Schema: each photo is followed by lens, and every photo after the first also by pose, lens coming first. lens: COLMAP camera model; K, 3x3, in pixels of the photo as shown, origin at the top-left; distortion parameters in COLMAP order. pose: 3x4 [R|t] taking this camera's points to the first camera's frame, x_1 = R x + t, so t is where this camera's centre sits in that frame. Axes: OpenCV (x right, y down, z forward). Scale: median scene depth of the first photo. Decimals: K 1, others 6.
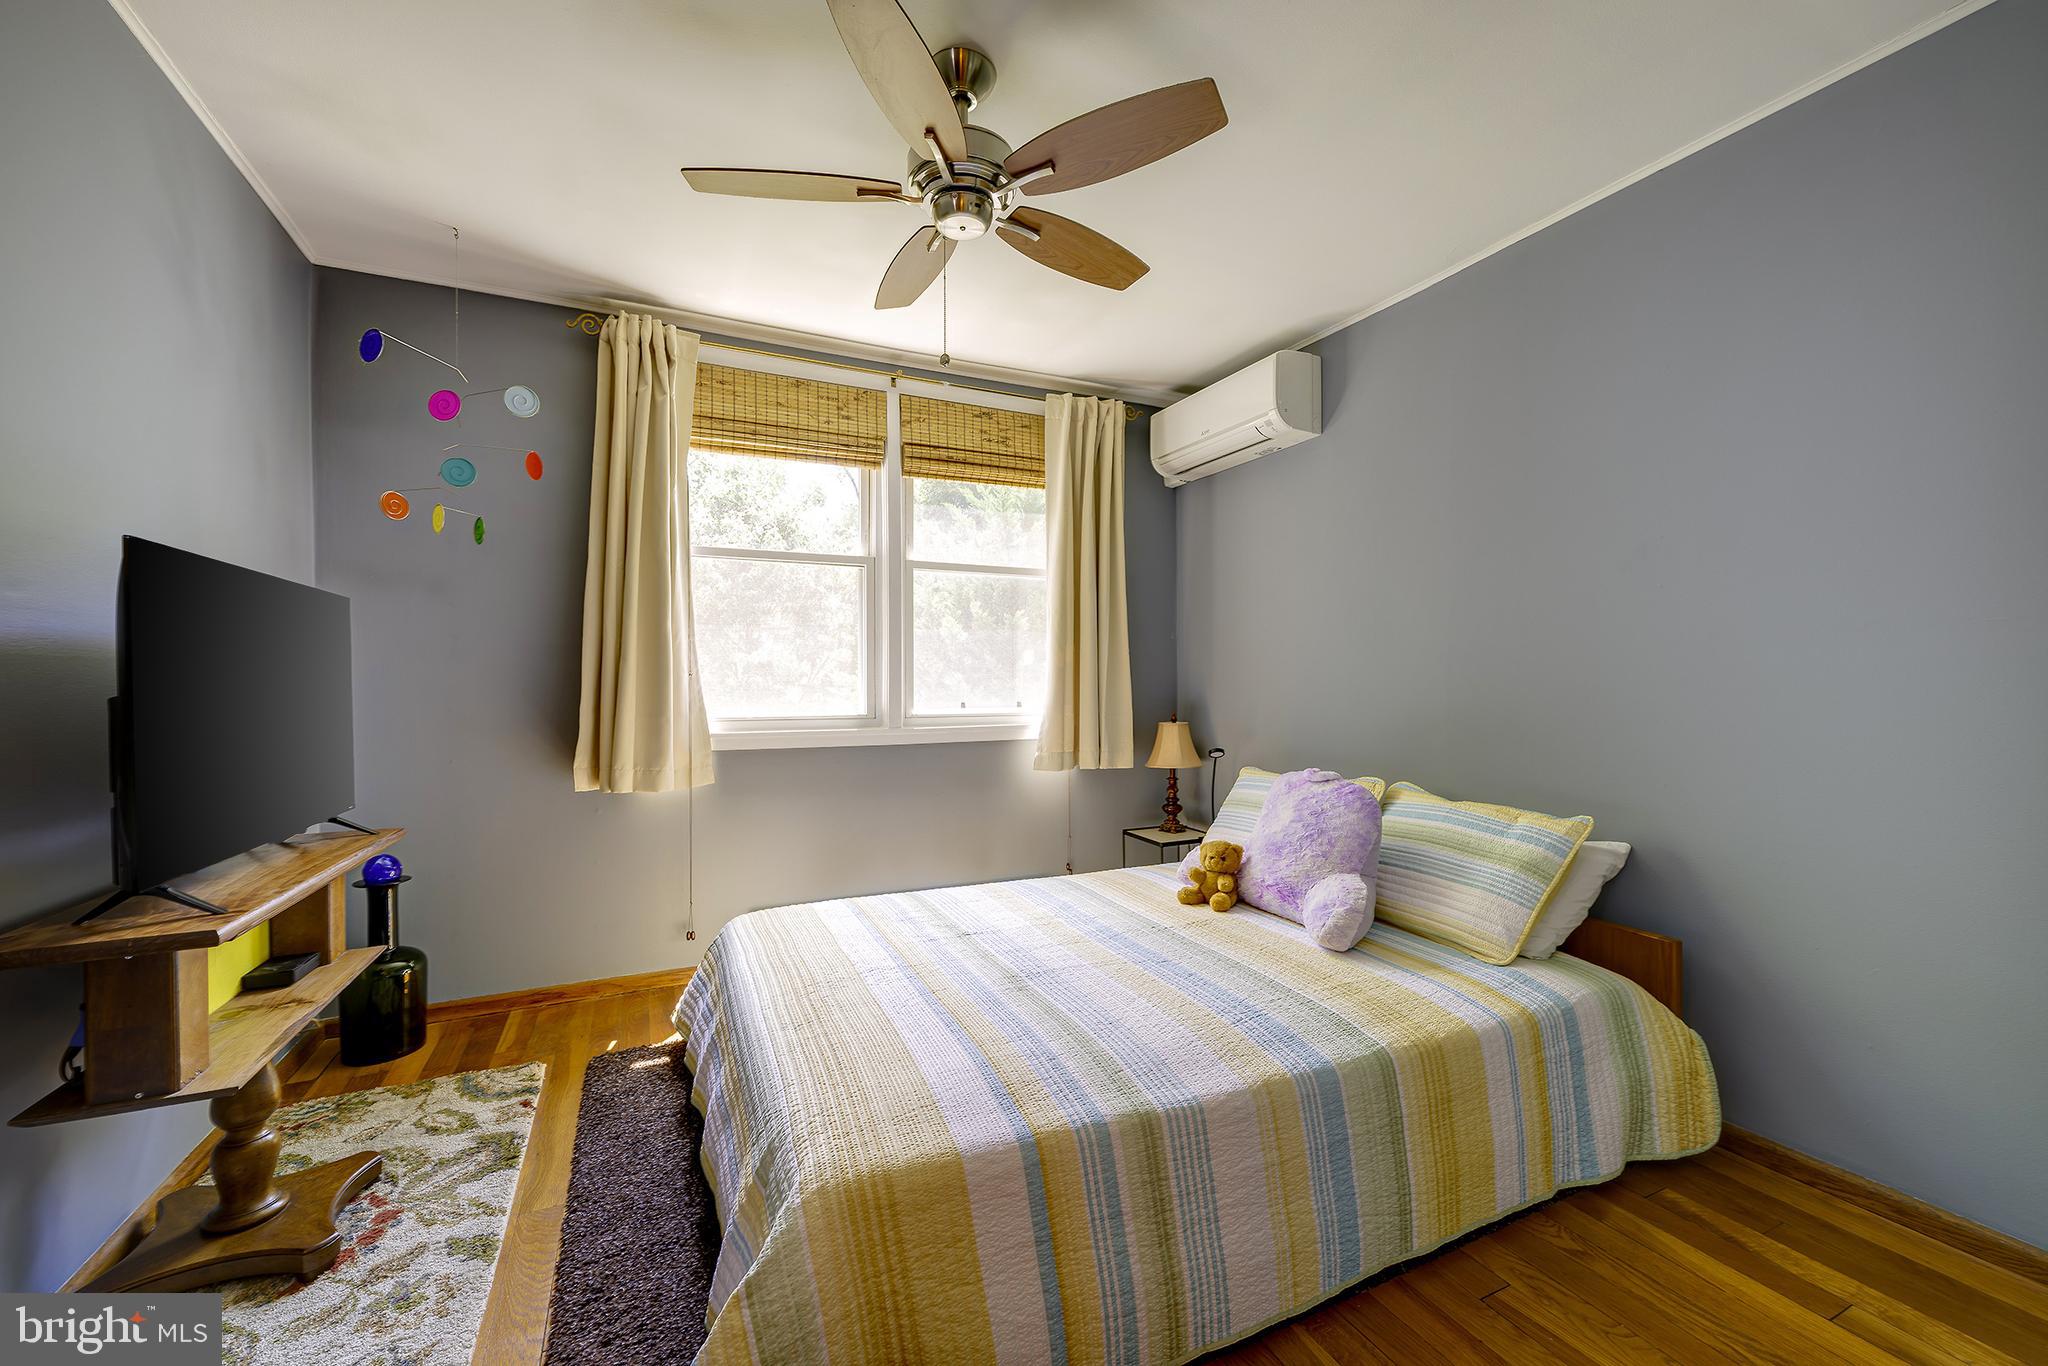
lens RADIAL K [[817.3, 0, 1024.0], [0, 817.3, 683.0], [0, 0, 1]] dist [0.010107, -0.000002]
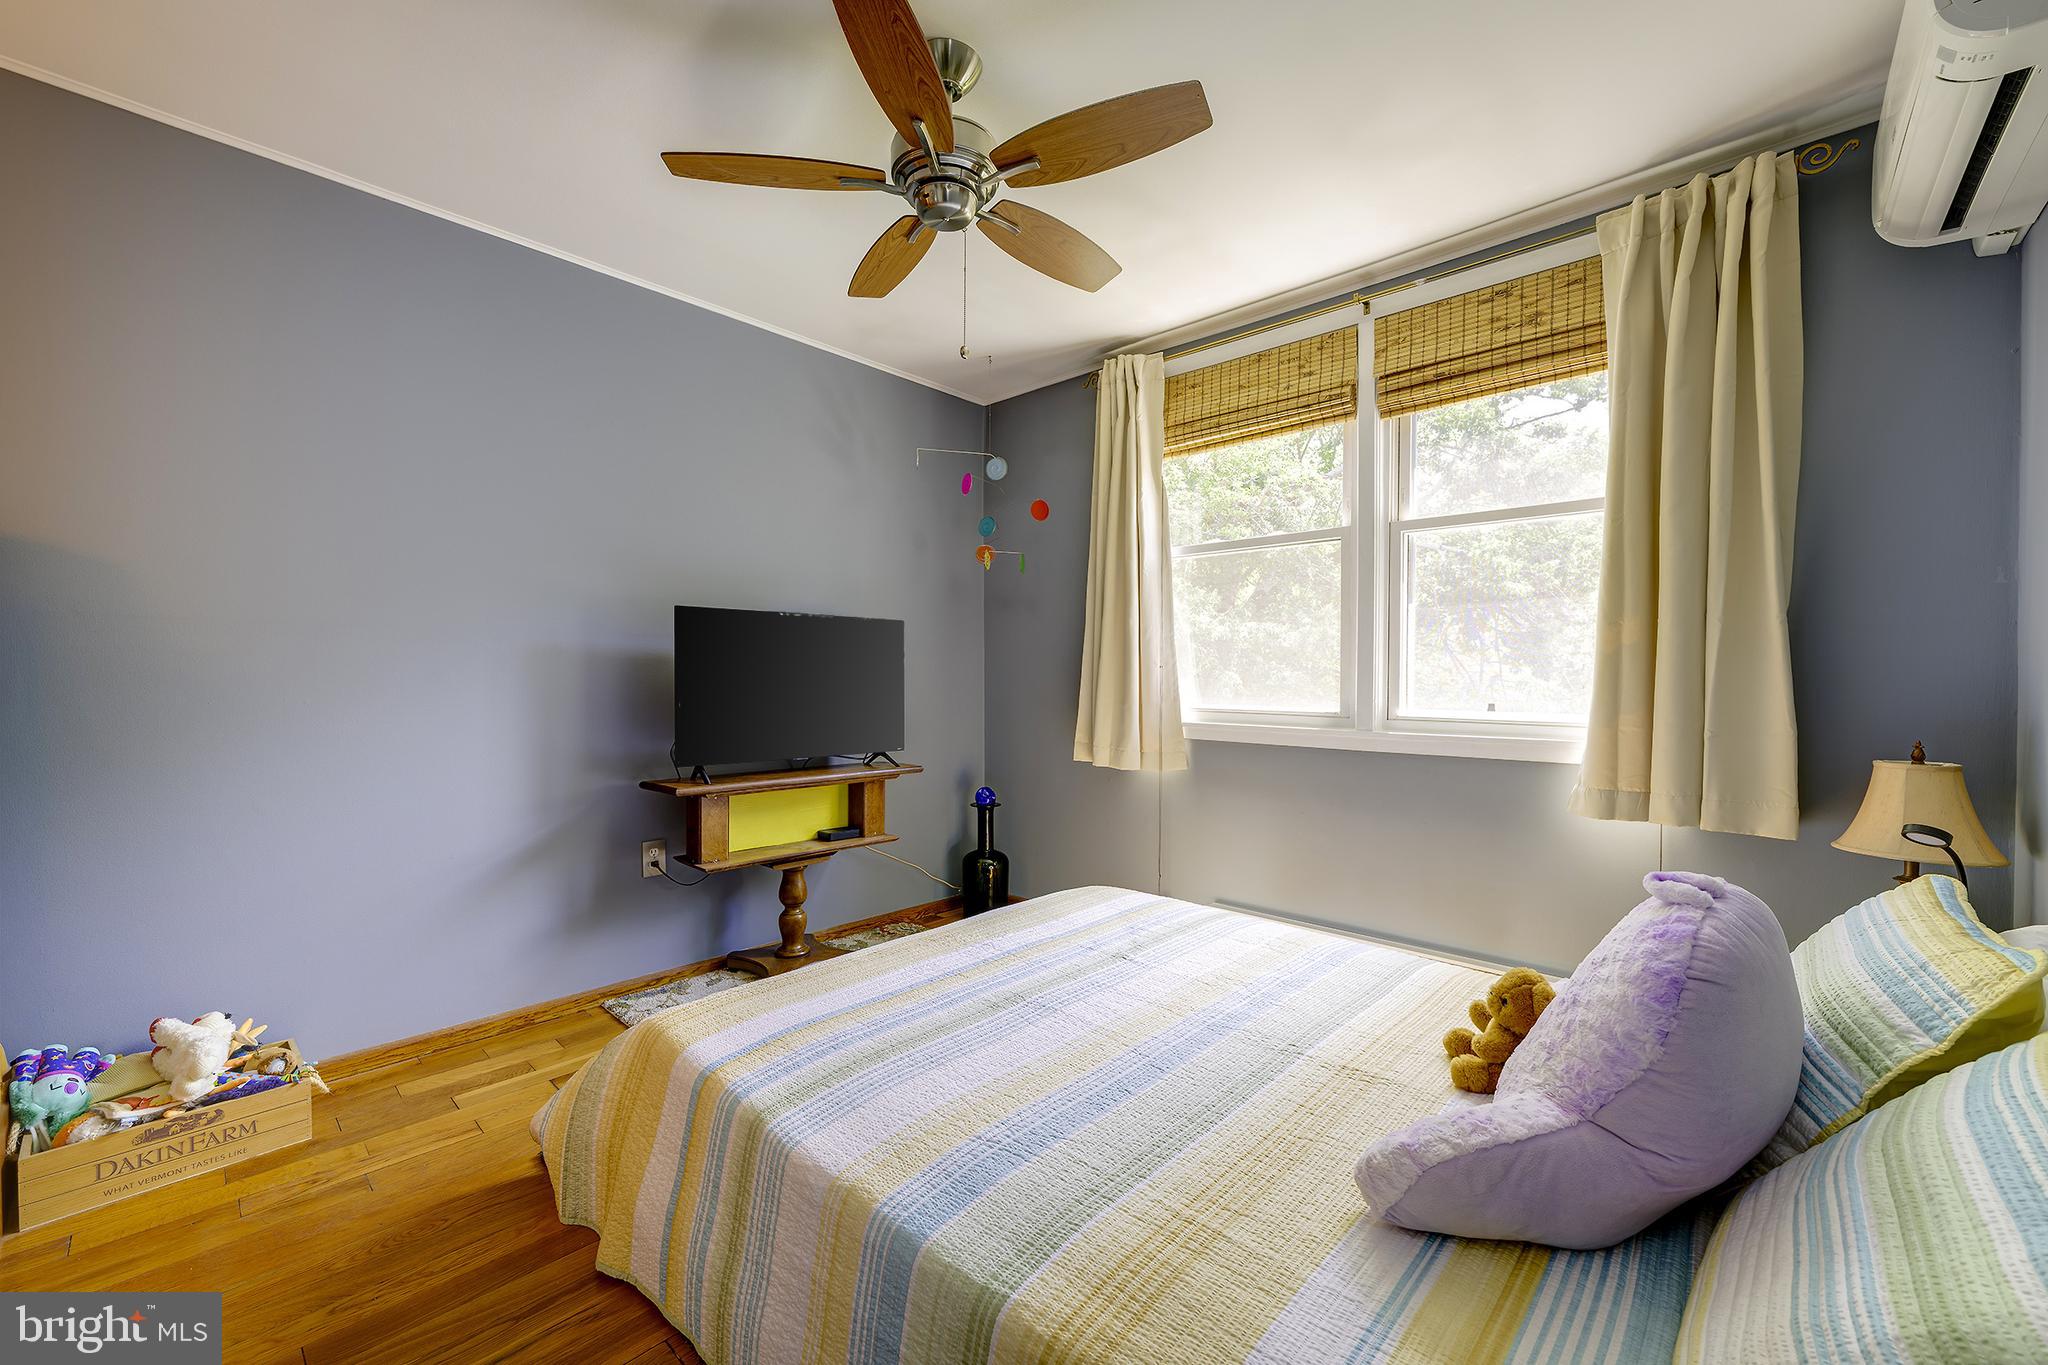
lens RADIAL K [[811.7, 0, 1036.0], [0, 811.7, 684.5], [0, 0, 1]] dist [-0.001453, -0.000229]
pose [[0.377466, 0.015746, -0.925890, 0.488528], [-0.005994, 0.999876, 0.014560, -0.001195], [0.926004, 0.000054, 0.377513, 0.400258]]
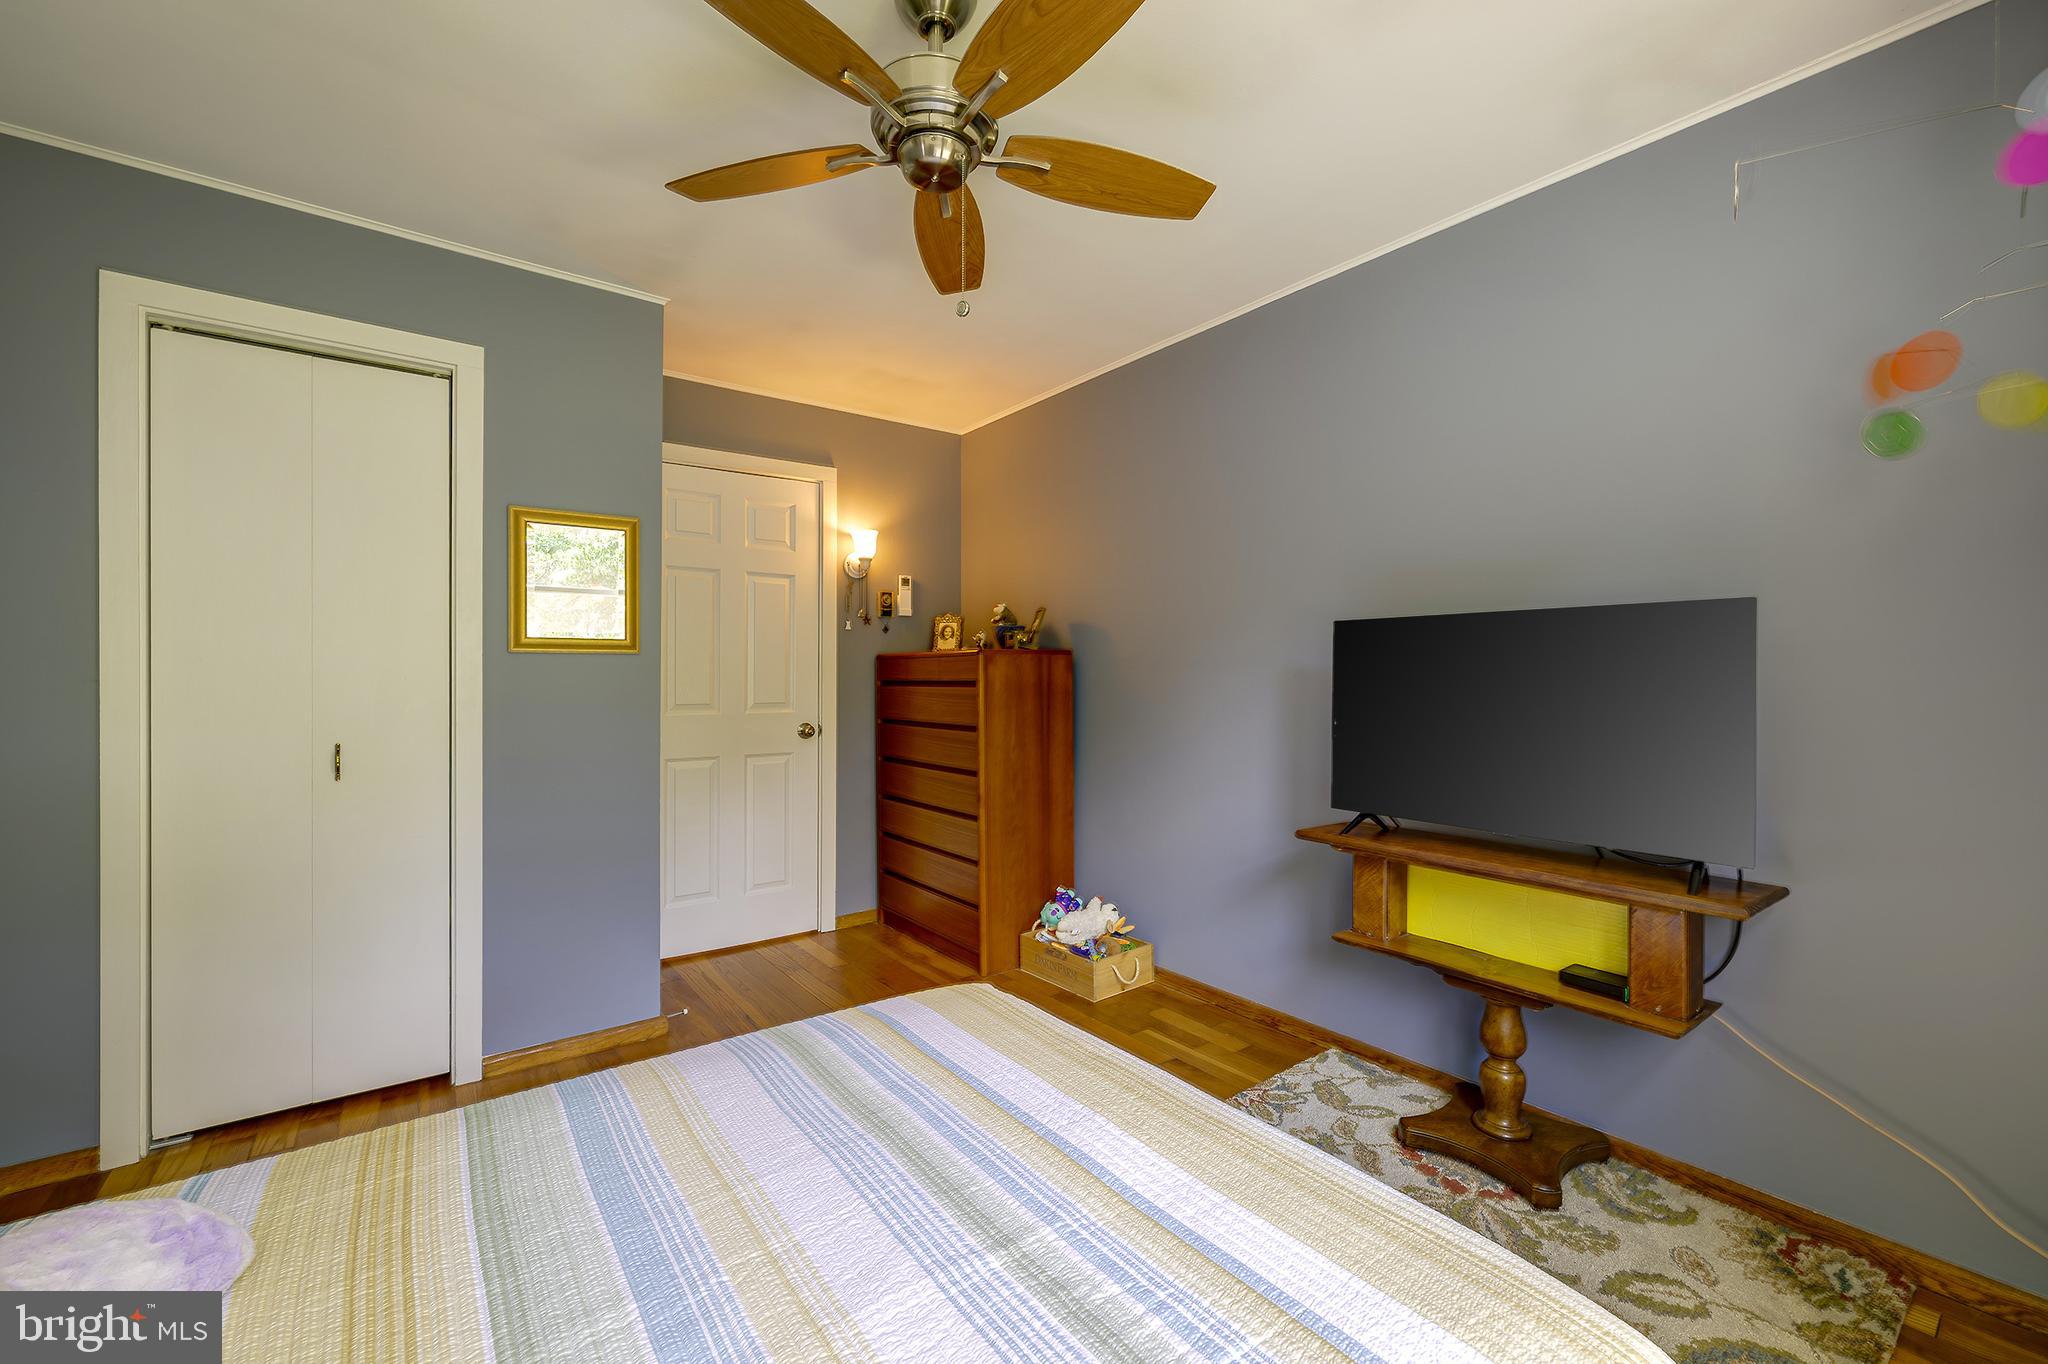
lens RADIAL K [[835.6, 0, 1024.0], [0, 835.6, 682.0], [0, 0, 1]] dist [-0.001748, -0.000262]
pose [[-0.978327, 0.002227, -0.207052, 0.013988], [0.001024, 0.999982, 0.005920, -0.020477], [0.207061, 0.005580, -0.978312, 1.030117]]
